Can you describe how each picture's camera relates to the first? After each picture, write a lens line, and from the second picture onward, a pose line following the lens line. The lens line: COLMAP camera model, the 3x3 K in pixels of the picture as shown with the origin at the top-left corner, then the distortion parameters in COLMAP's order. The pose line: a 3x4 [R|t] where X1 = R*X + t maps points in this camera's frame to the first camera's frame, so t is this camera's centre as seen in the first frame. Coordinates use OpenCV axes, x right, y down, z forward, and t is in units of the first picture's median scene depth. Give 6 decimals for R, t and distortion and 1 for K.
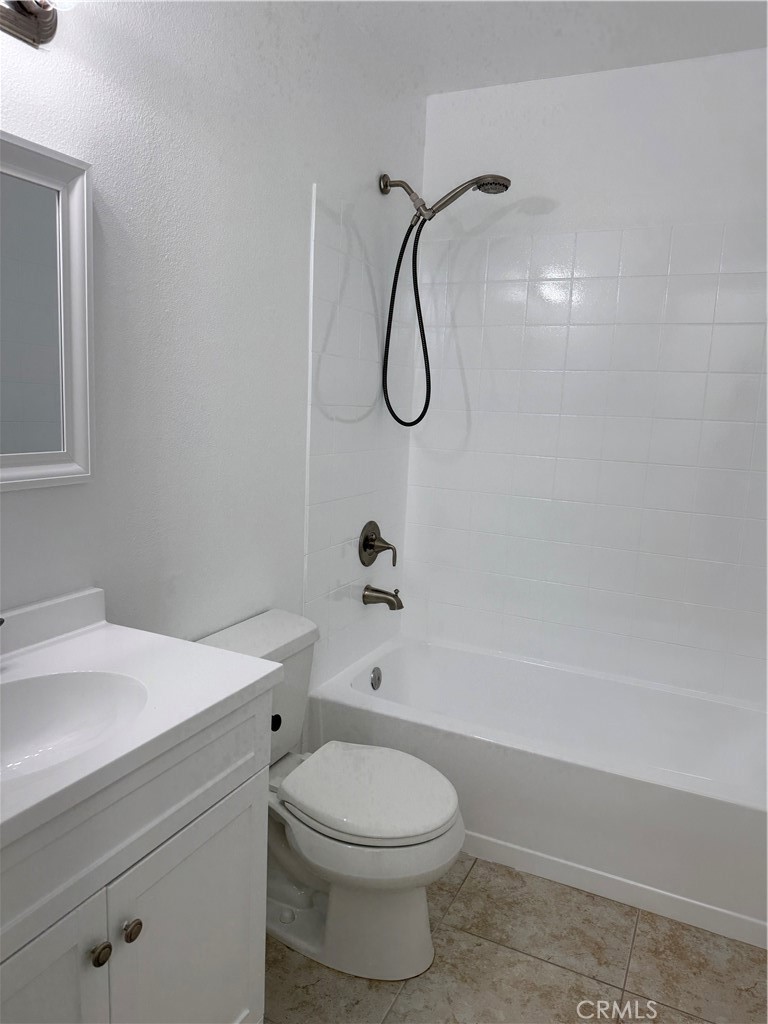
lens RADIAL K [[712.9, 0, 383.7], [0, 712.9, 513.4], [0, 0, 1]] dist [0.011311, -0.022087]
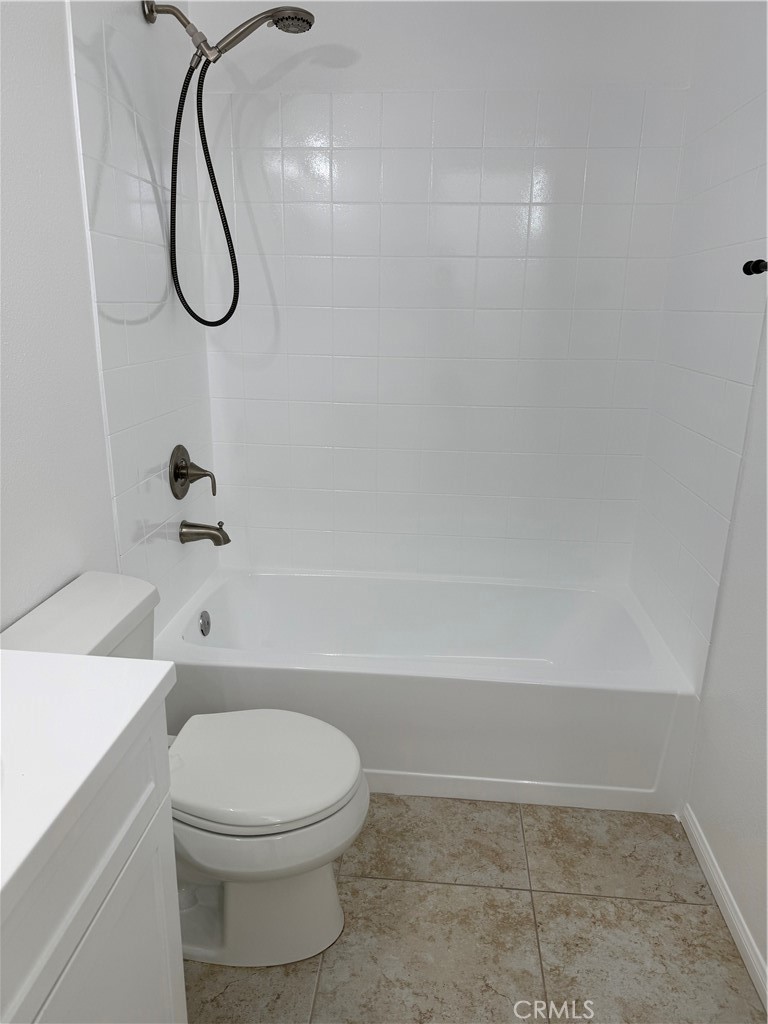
lens RADIAL K [[712.9, 0, 383.7], [0, 712.9, 513.4], [0, 0, 1]] dist [0.011311, -0.022087]
pose [[0.933215, -0.127765, 0.335837, -0.117202], [0.078750, 0.984650, 0.155768, -0.030811], [-0.350583, -0.118917, 0.928951, 0.171663]]
